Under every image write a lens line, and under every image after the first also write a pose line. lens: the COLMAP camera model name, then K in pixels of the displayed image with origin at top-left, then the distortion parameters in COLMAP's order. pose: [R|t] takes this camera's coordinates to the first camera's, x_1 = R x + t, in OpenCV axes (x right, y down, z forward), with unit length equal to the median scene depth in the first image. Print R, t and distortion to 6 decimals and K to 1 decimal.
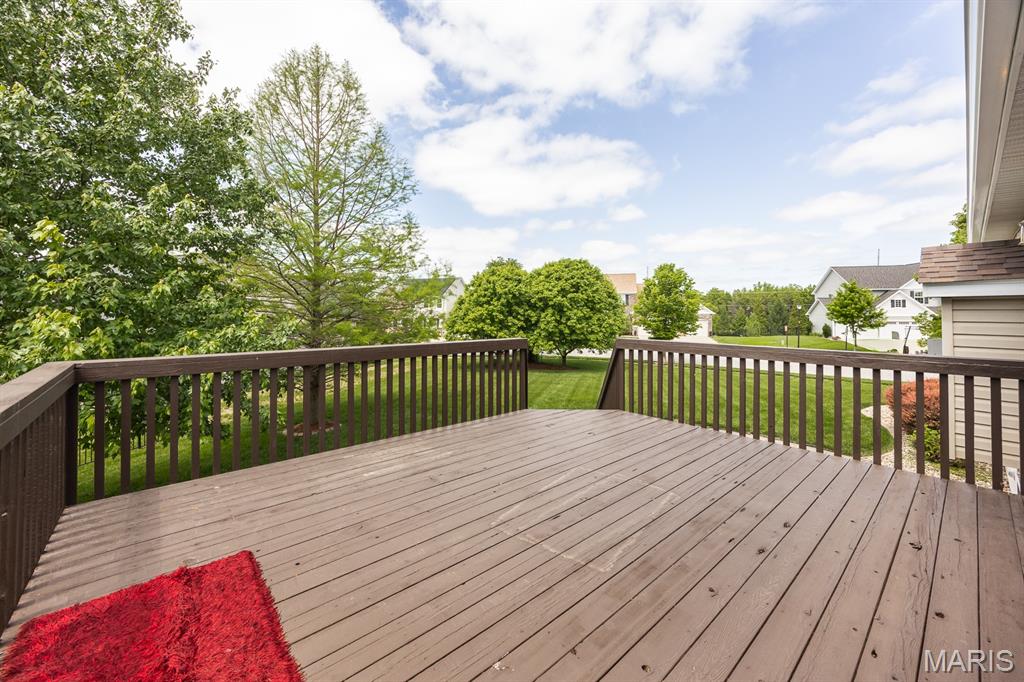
lens RADIAL K [[397.9, 0, 494.3], [0, 397.9, 301.5], [0, 0, 1]] dist [0.004714, 0.000426]
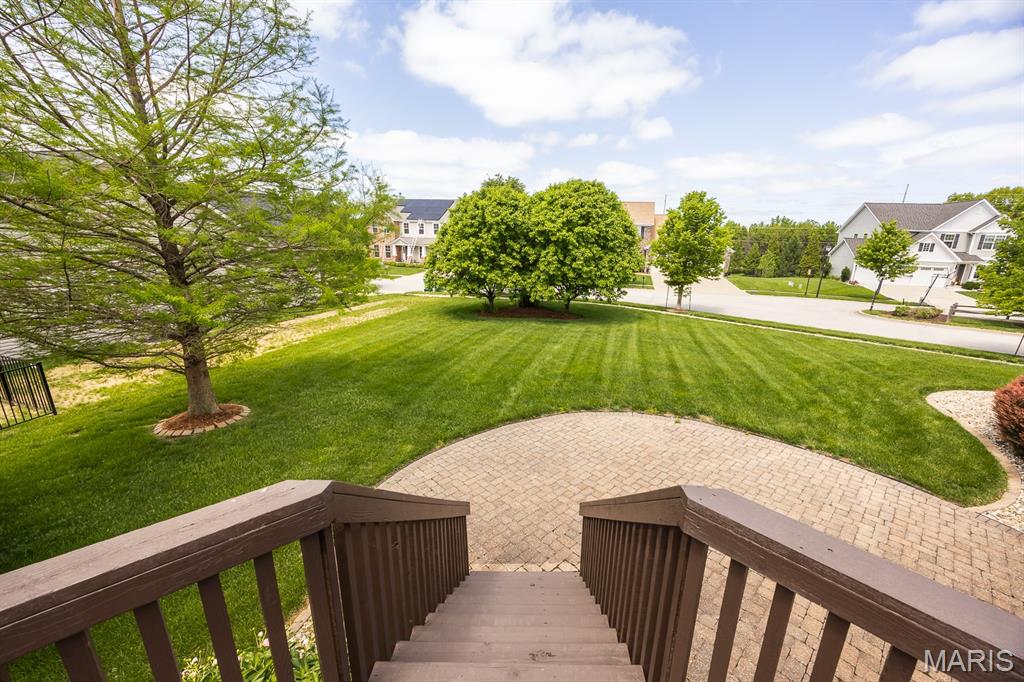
lens RADIAL K [[397.9, 0, 541.9], [0, 397.9, 348.0], [0, 0, 1]] dist [0.004714, 0.000426]
pose [[0.995869, 0.006285, 0.090581, 0.045158], [-0.032243, 0.957062, 0.288085, -0.013789], [-0.084881, -0.289816, 0.953311, 0.166296]]
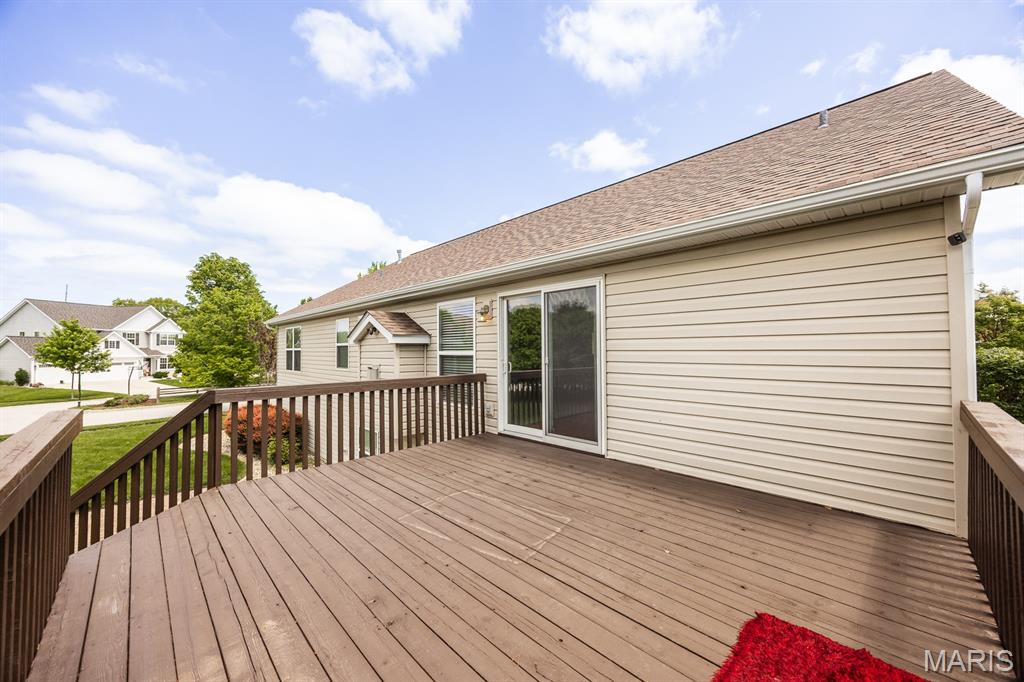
lens RADIAL K [[397.9, 0, 519.5], [0, 397.9, 340.7], [0, 0, 1]] dist [0.004714, 0.000426]
pose [[-0.083493, 0.021528, 0.996276, -0.096420], [-0.017316, 0.999584, -0.023050, 0.001614], [-0.996358, -0.019176, -0.083085, 0.102401]]
